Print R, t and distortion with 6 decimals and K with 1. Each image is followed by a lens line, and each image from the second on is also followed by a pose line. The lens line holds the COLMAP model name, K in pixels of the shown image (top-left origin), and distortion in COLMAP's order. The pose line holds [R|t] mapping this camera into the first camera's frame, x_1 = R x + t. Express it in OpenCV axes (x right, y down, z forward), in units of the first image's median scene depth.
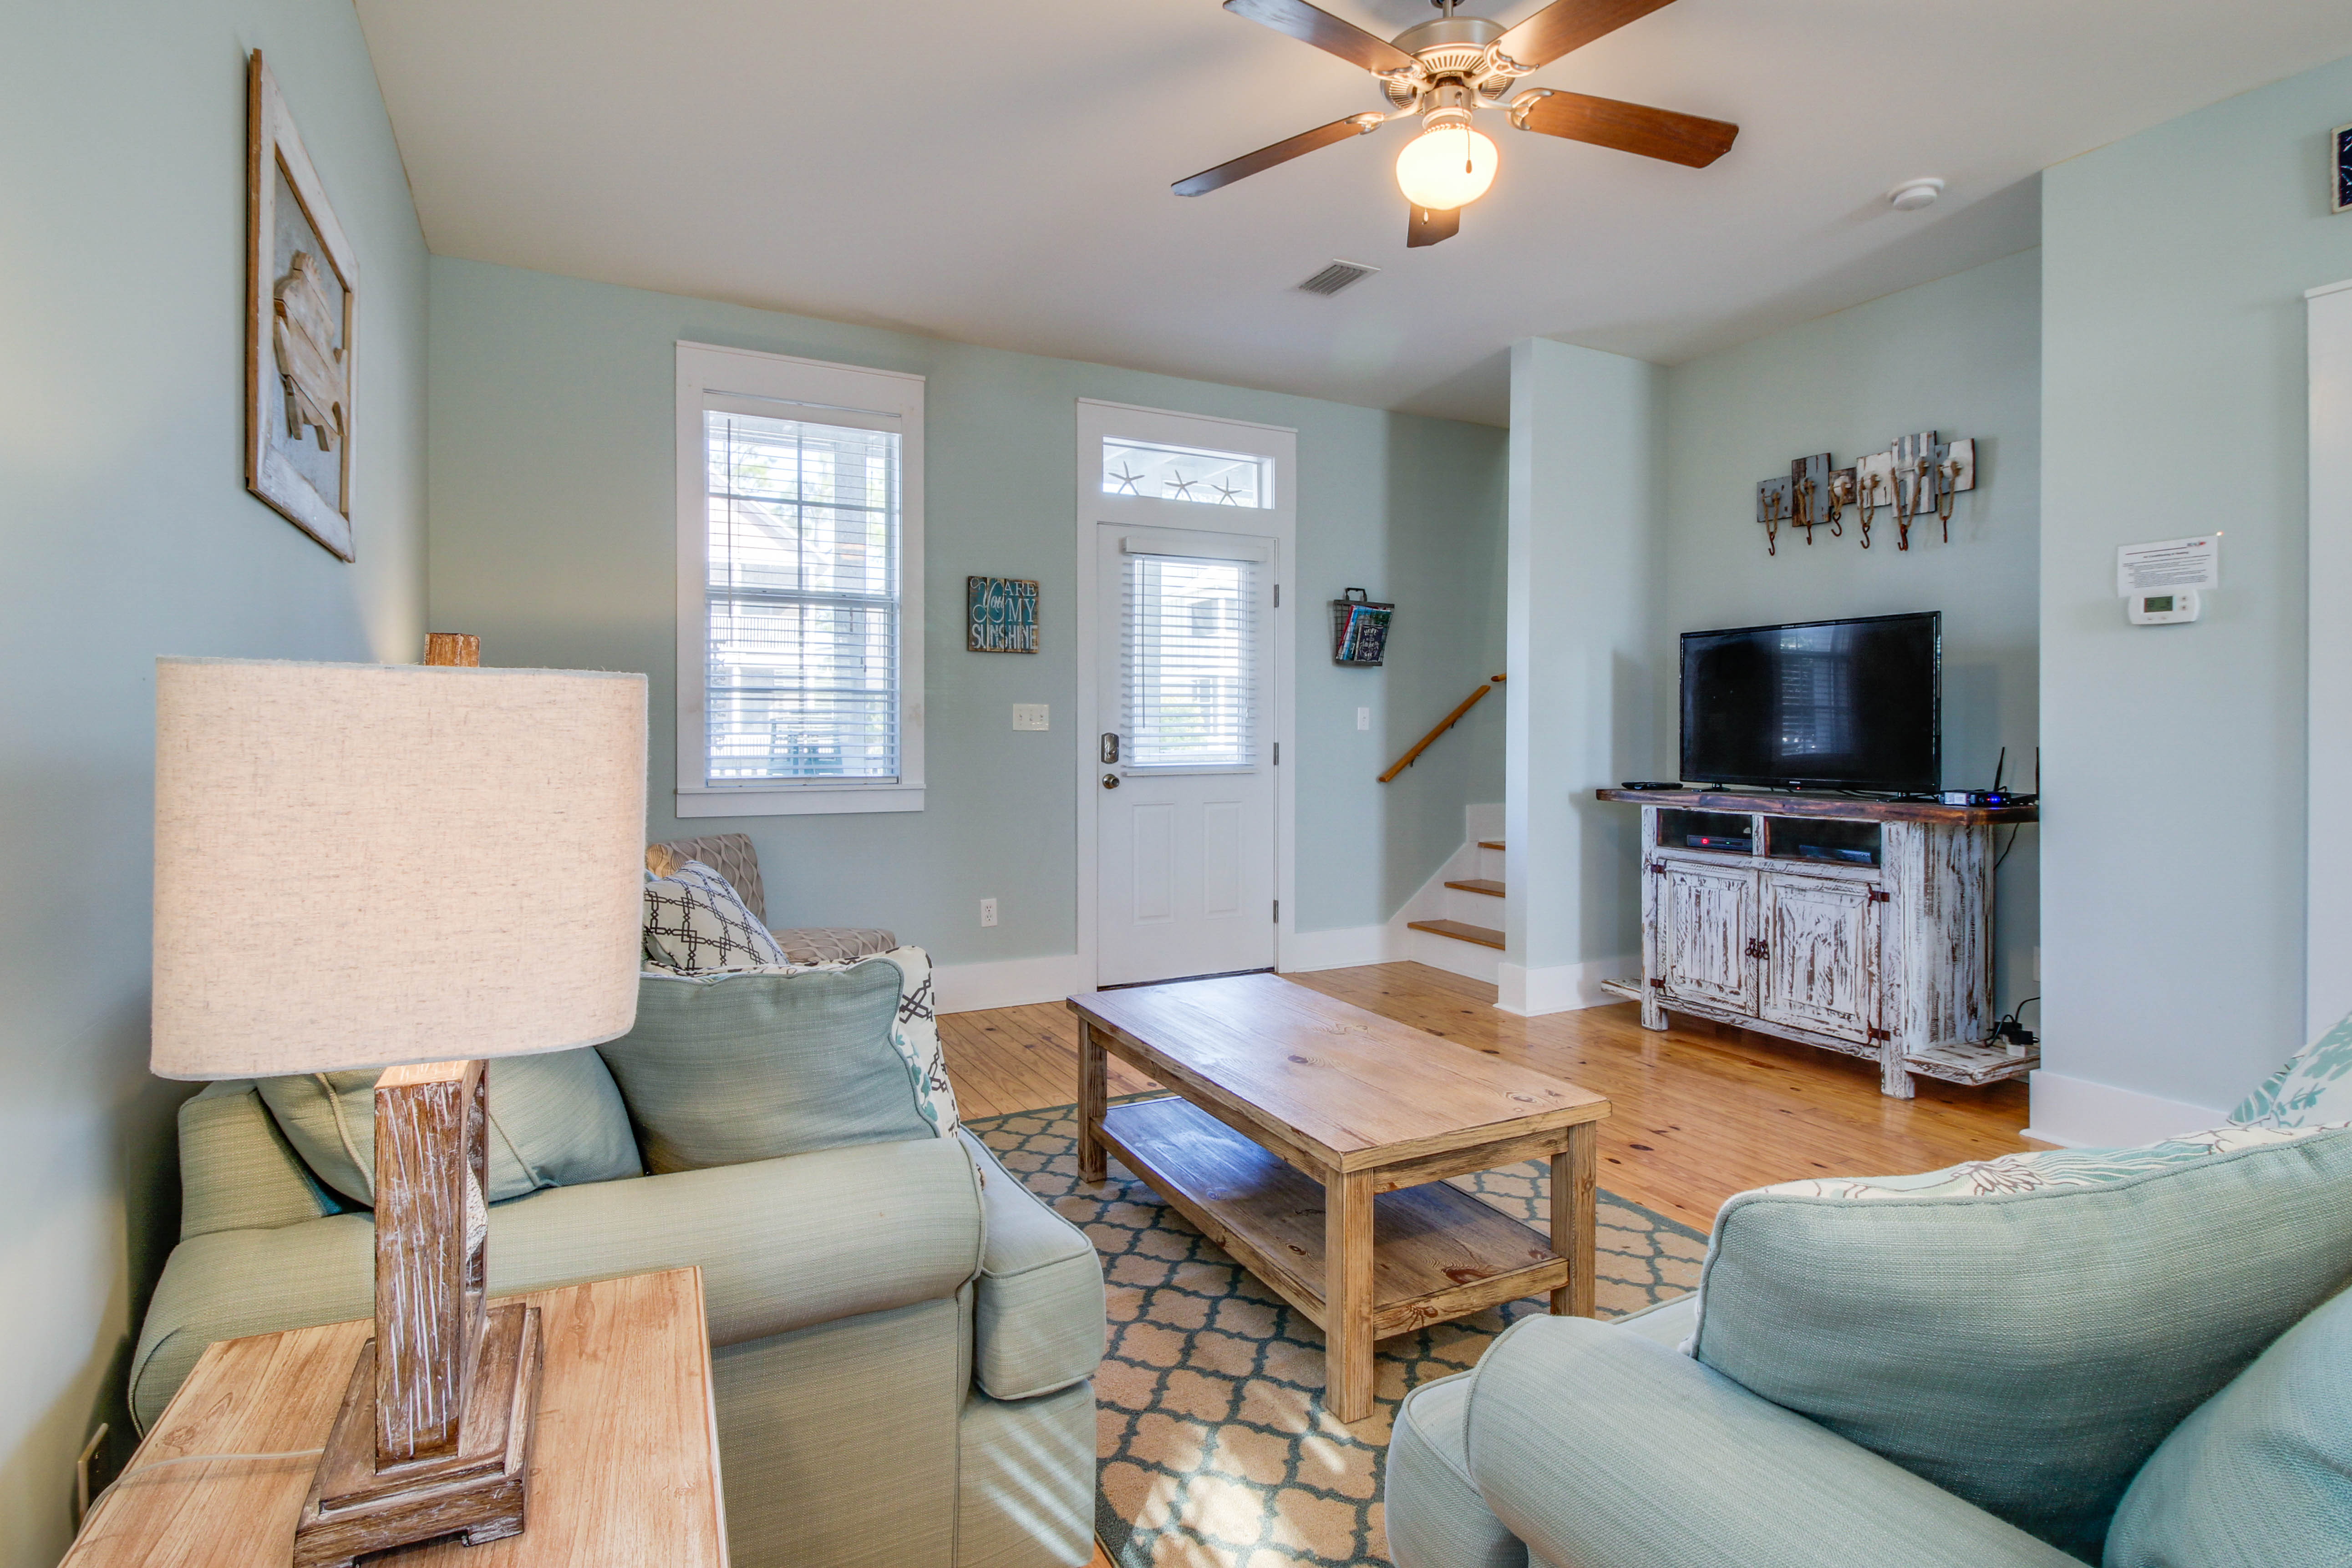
lens RADIAL K [[1169.5, 0, 1172.6], [0, 1169.5, 733.8], [0, 0, 1]] dist [-0.000193, -0.000028]
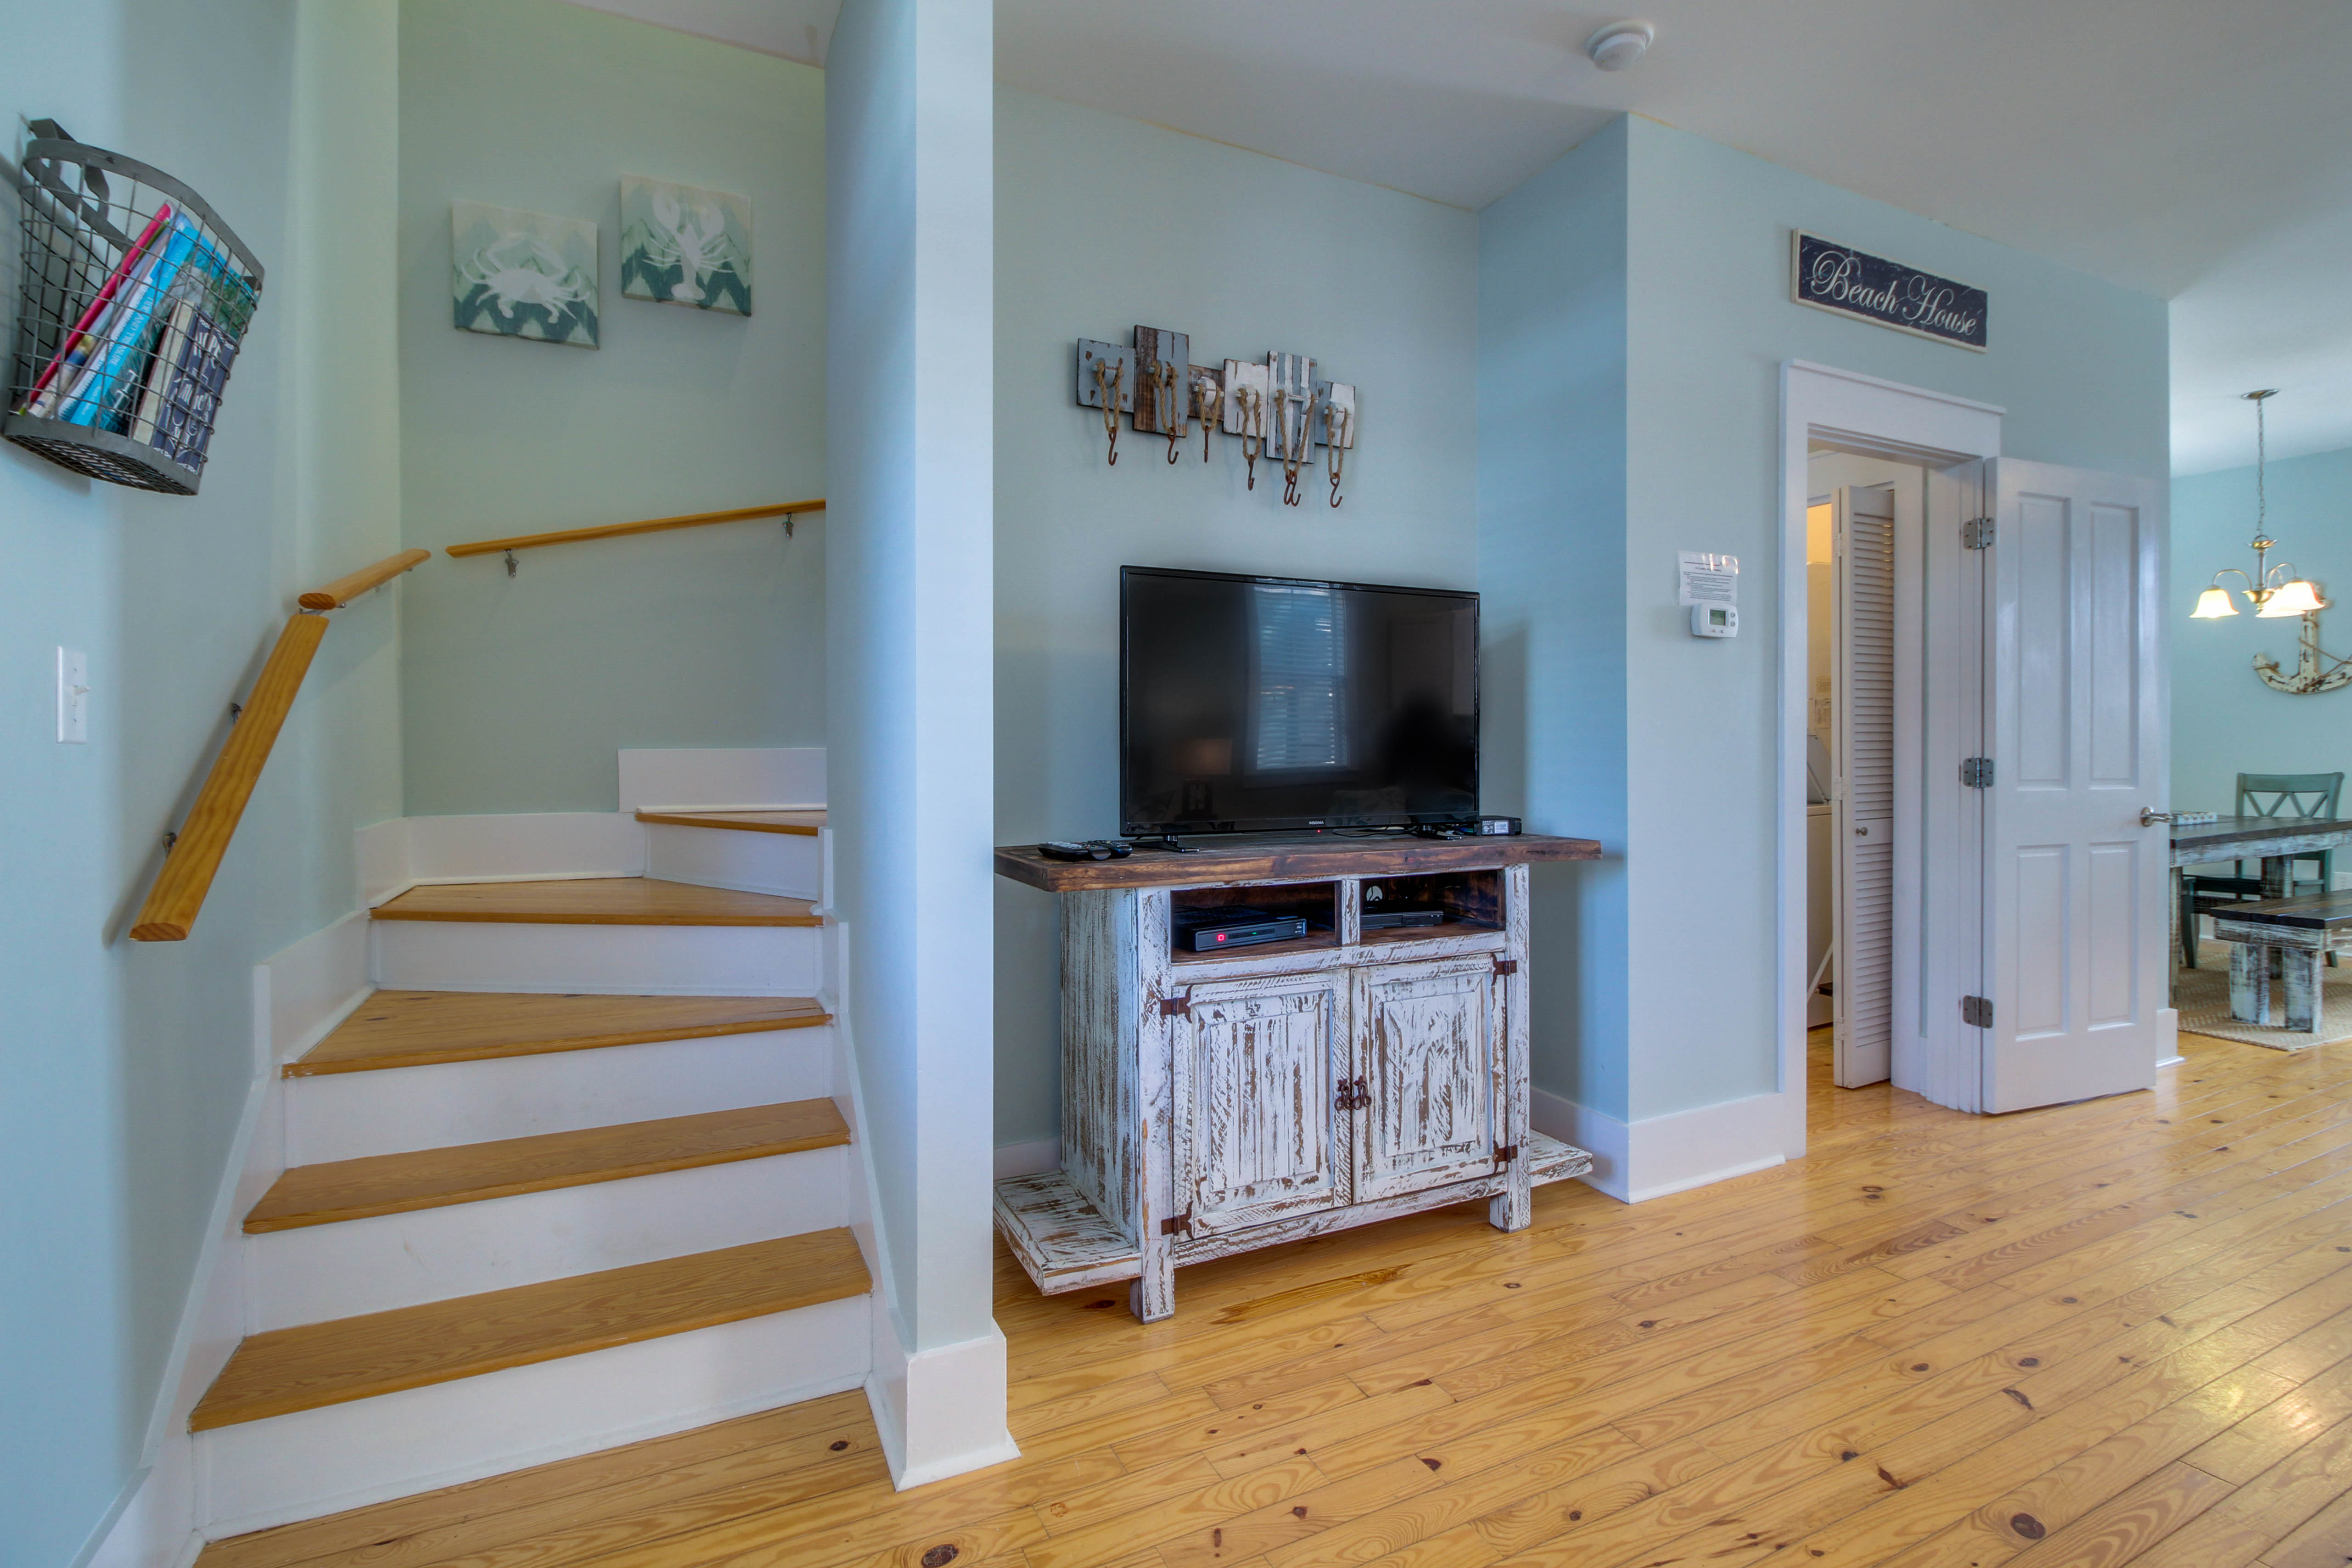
lens RADIAL K [[1081.6, 0, 1175.9], [0, 1081.6, 746.8], [0, 0, 1]] dist [-0.010189, -0.000744]
pose [[0.032945, -0.001623, 0.999456, -0.076026], [0.003612, 0.999992, 0.001505, -0.001656], [-0.999451, 0.003560, 0.032951, 1.080500]]
